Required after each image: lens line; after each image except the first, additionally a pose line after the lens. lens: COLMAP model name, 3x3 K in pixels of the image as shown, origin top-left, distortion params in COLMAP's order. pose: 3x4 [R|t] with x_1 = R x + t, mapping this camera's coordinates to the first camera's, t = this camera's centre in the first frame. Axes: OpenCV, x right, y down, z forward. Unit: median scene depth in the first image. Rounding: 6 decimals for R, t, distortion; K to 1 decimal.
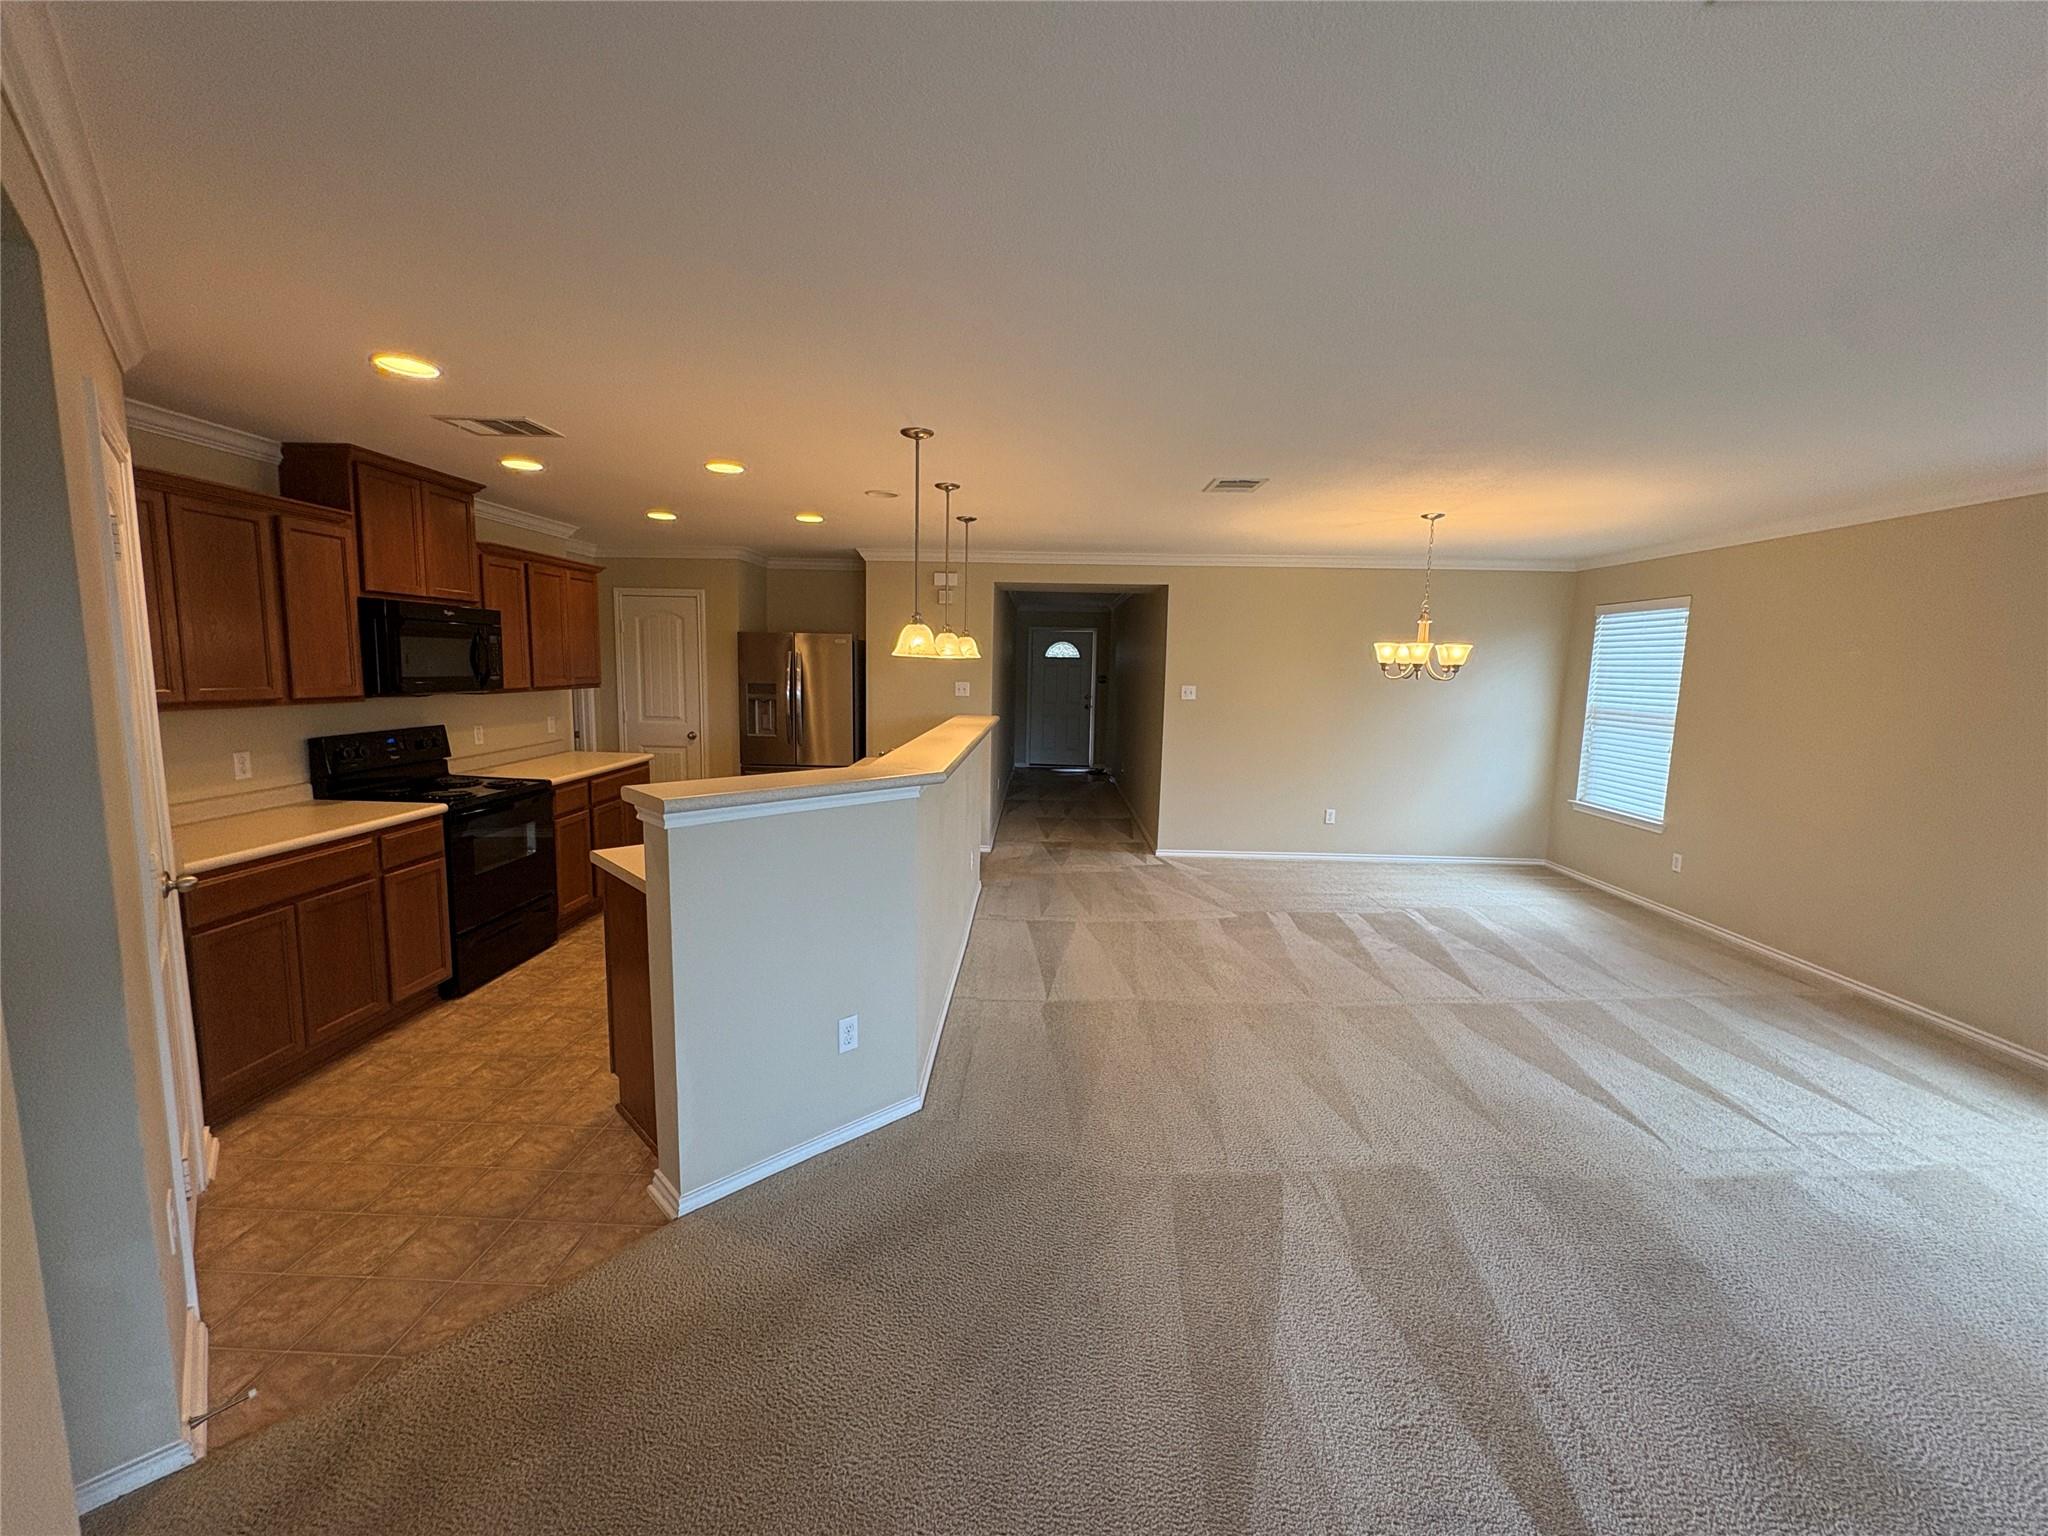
lens RADIAL K [[816.4, 0, 1024.0], [0, 816.4, 768.0], [0, 0, 1]] dist [0.001012, 0.000126]
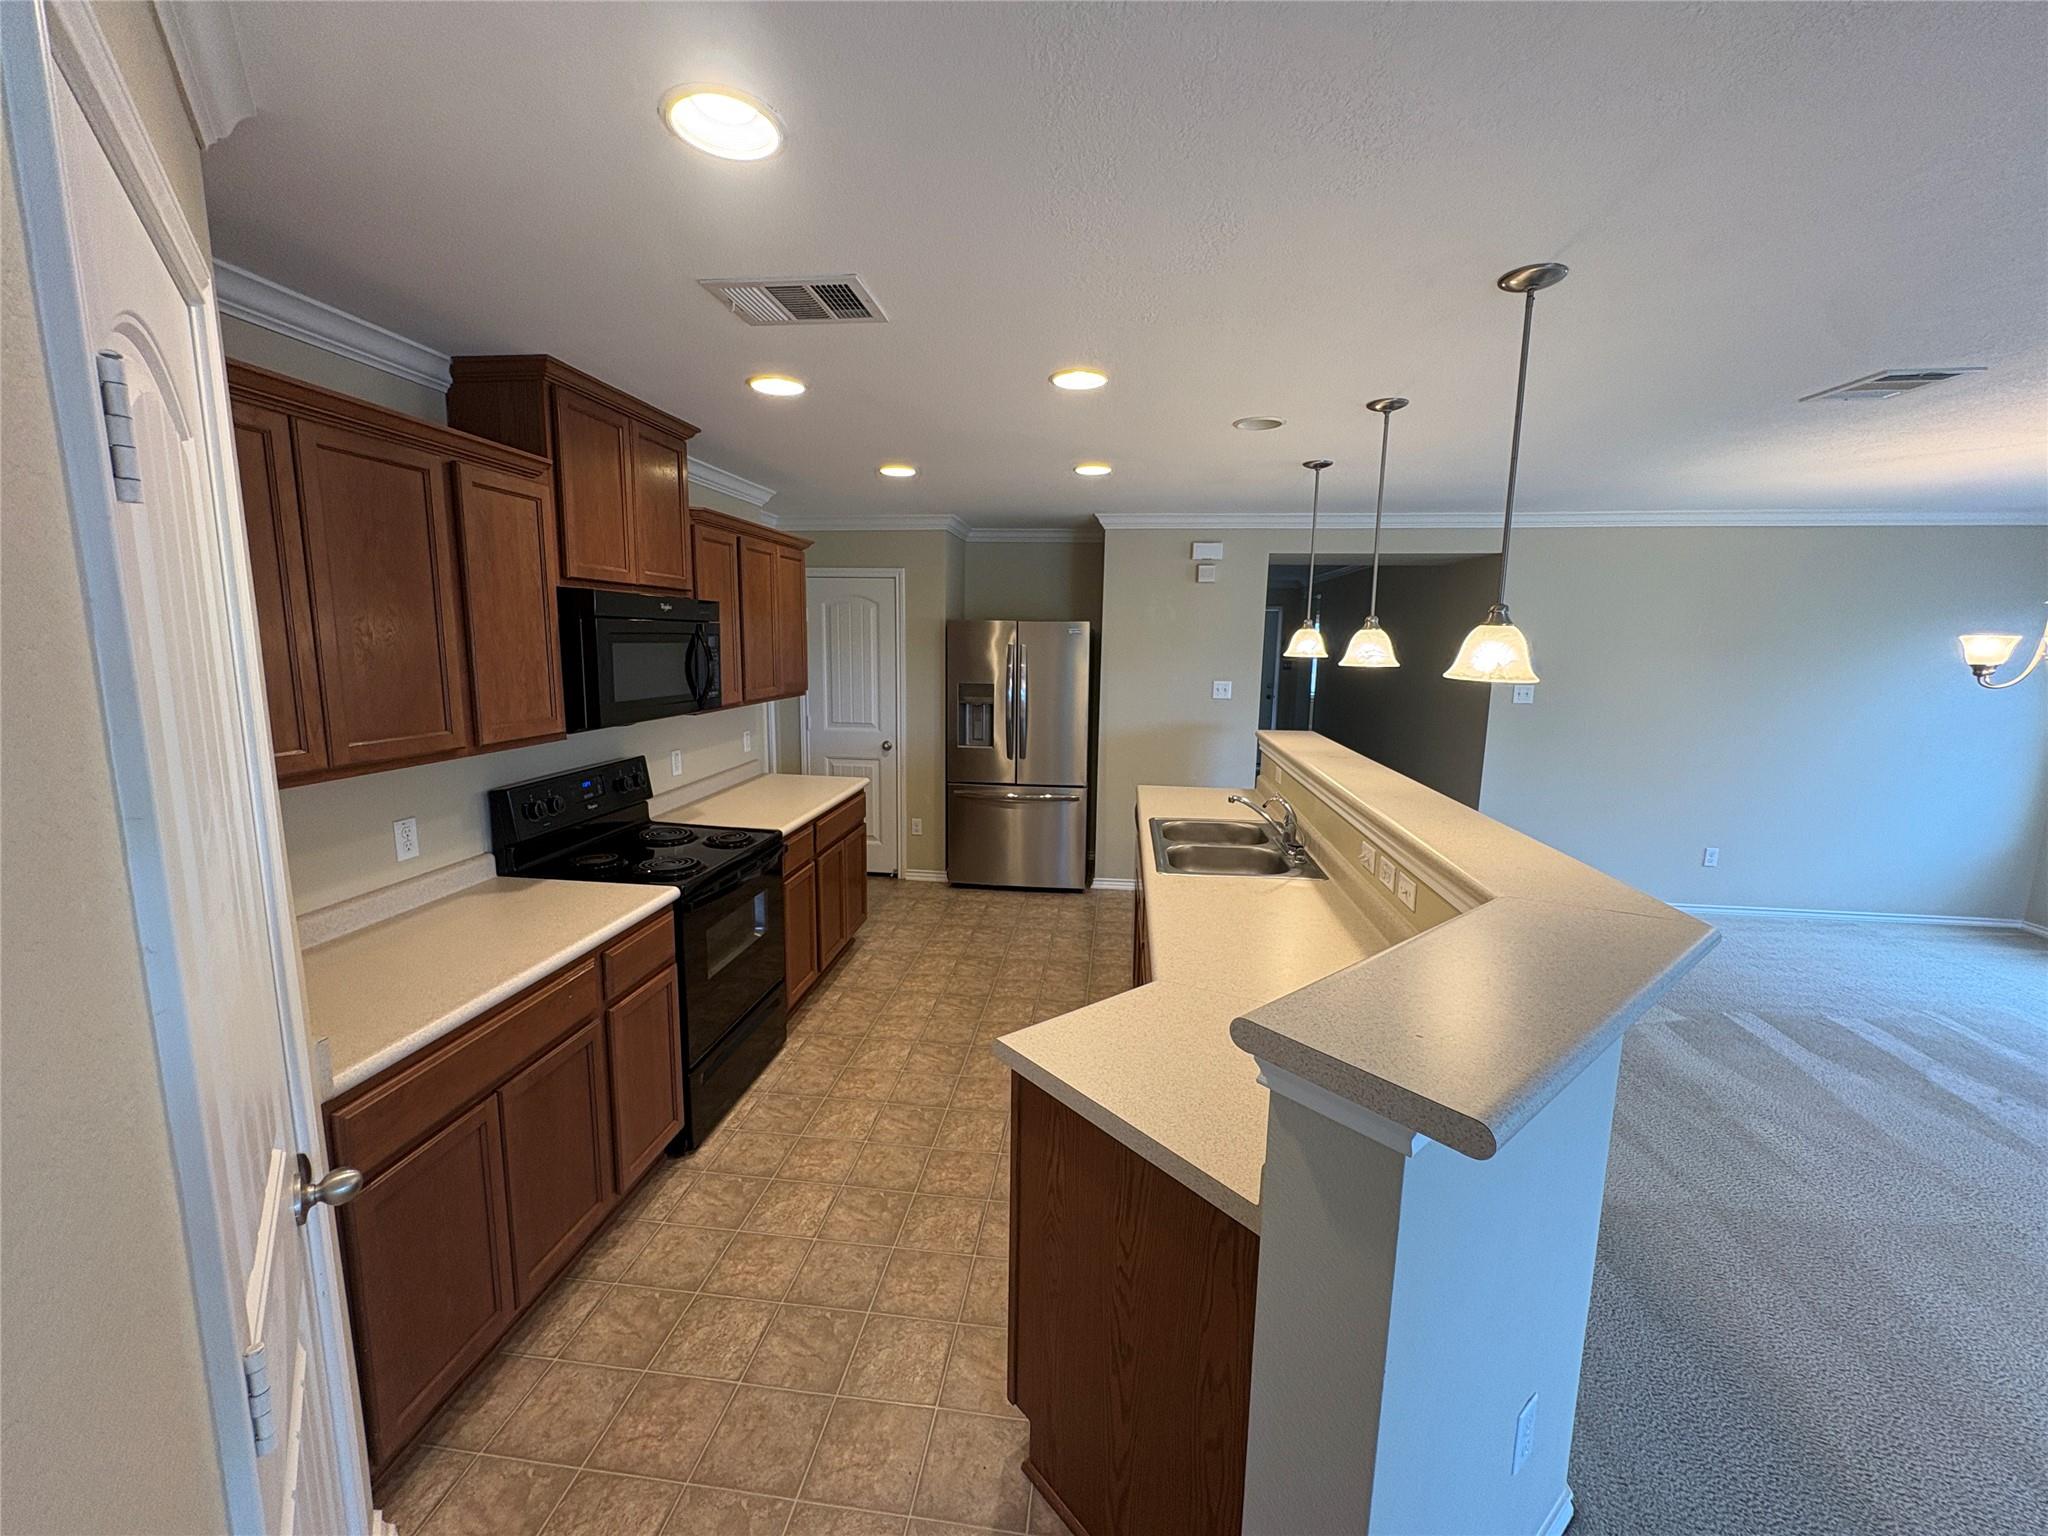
lens RADIAL K [[816.4, 0, 1024.0], [0, 816.4, 768.0], [0, 0, 1]] dist [0.001012, 0.000126]
pose [[0.995871, 0.007657, -0.090452, -0.326786], [-0.004985, 0.999546, 0.029730, -0.072220], [0.090639, -0.029156, 0.995457, 0.316681]]
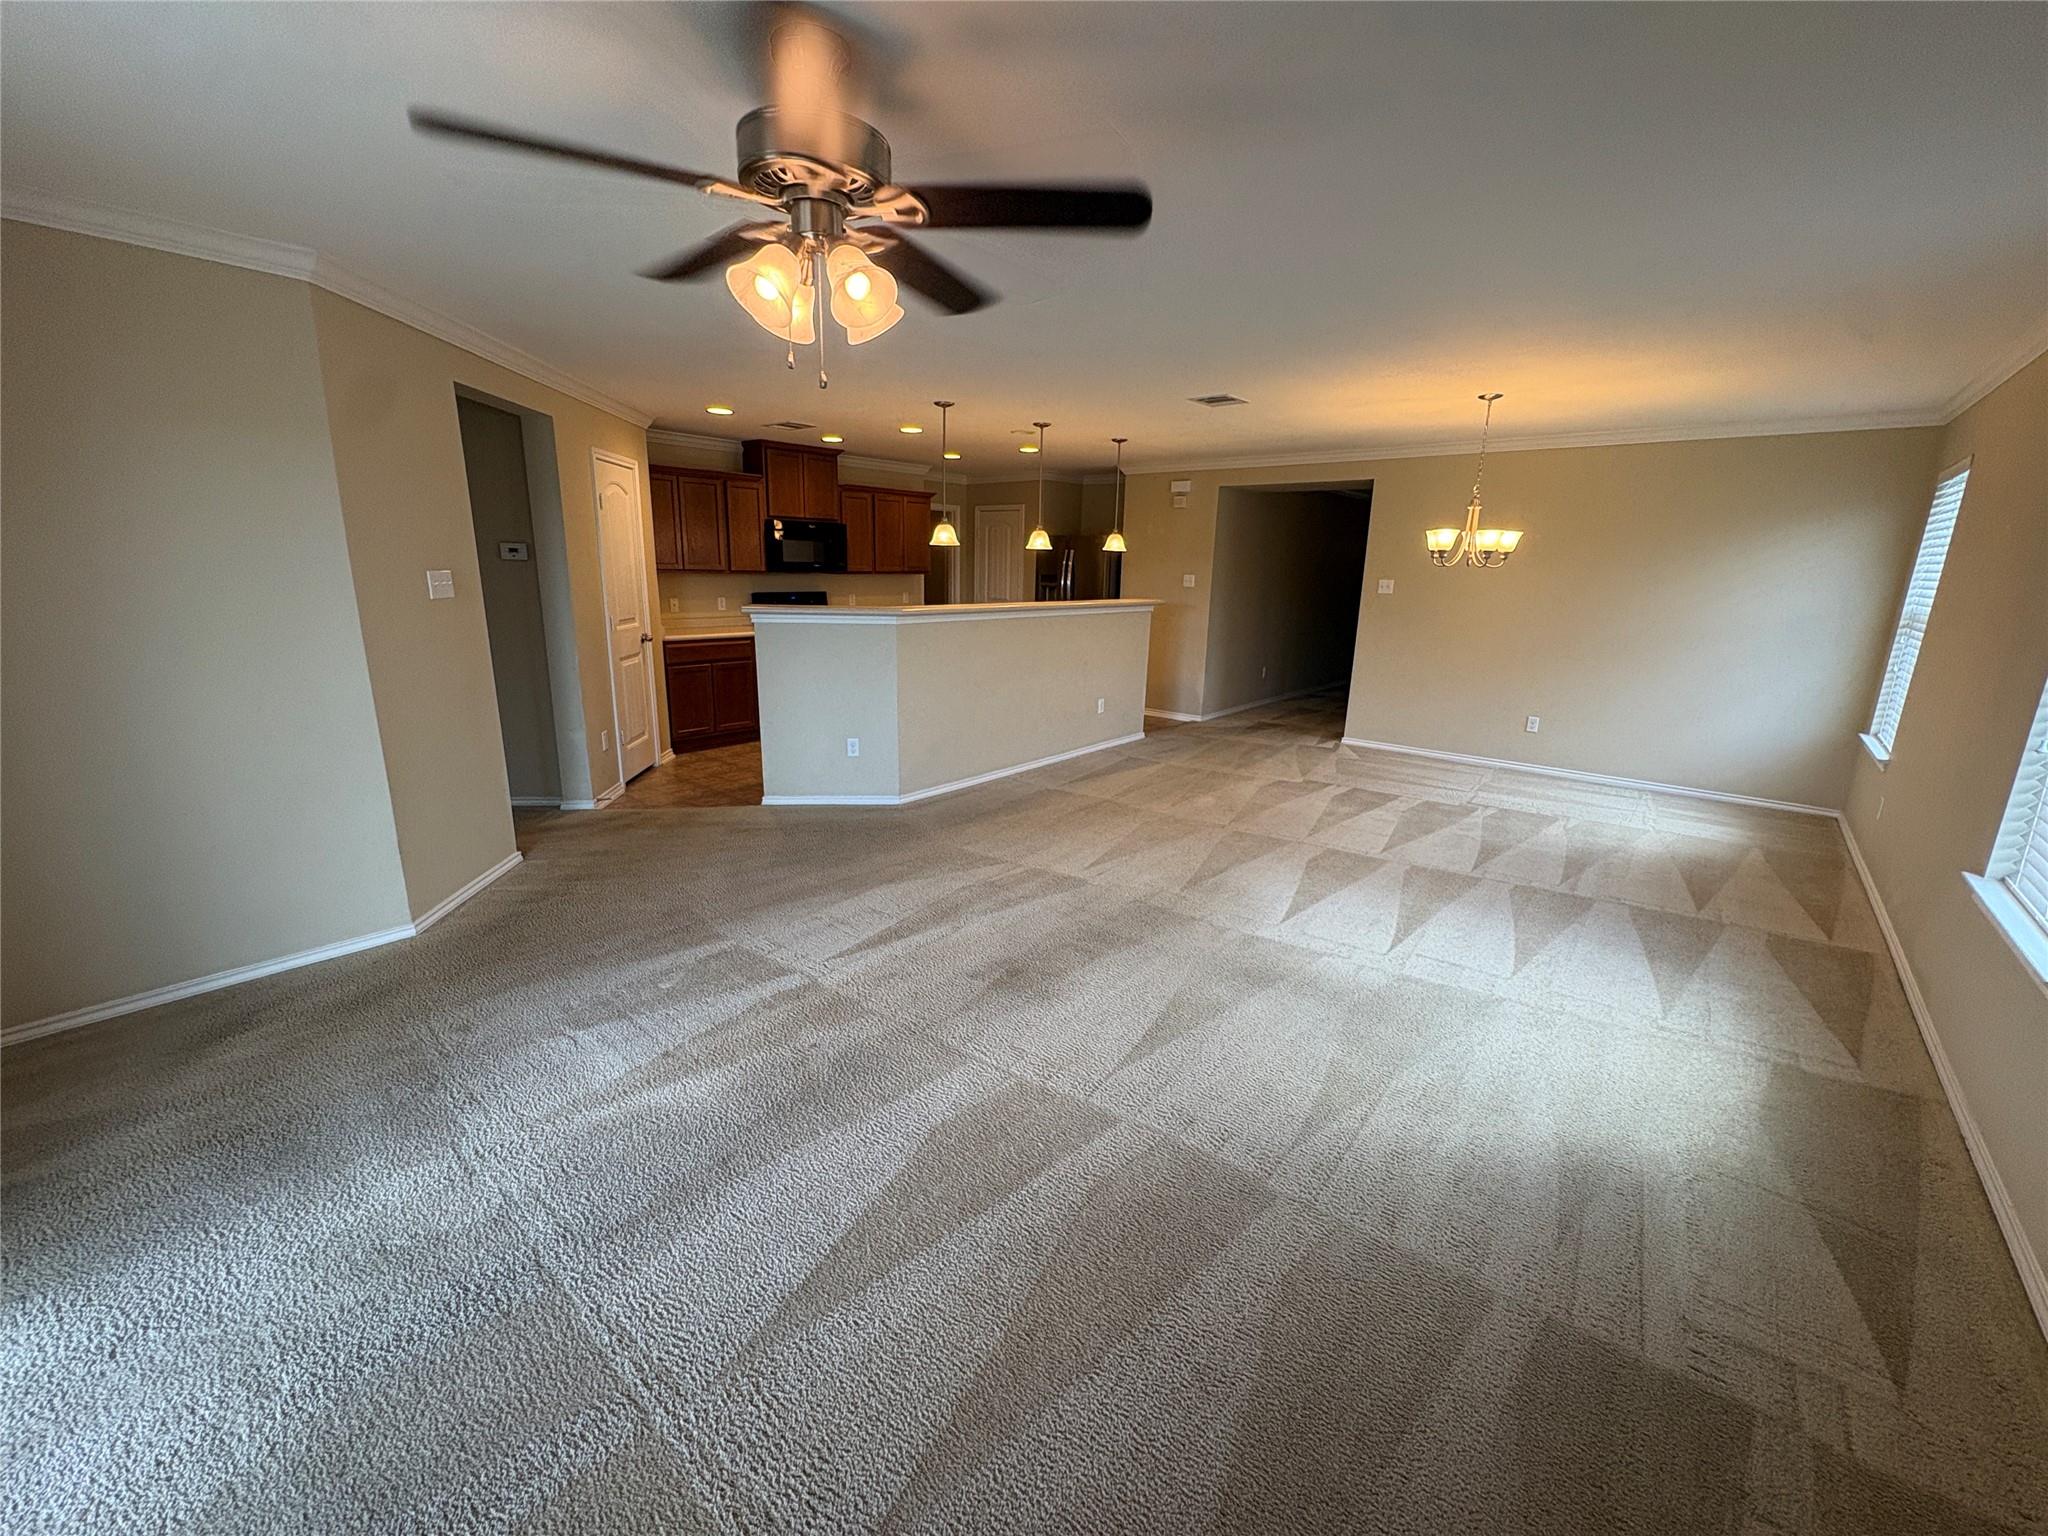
lens RADIAL K [[826.9, 0, 1024.0], [0, 826.9, 768.0], [0, 0, 1]] dist [-0.000012, 0.000044]
pose [[0.781820, 0.148018, -0.605680, 0.844481], [-0.085336, 0.987674, 0.131217, 0.058351], [0.617637, -0.050902, 0.784815, -0.175945]]
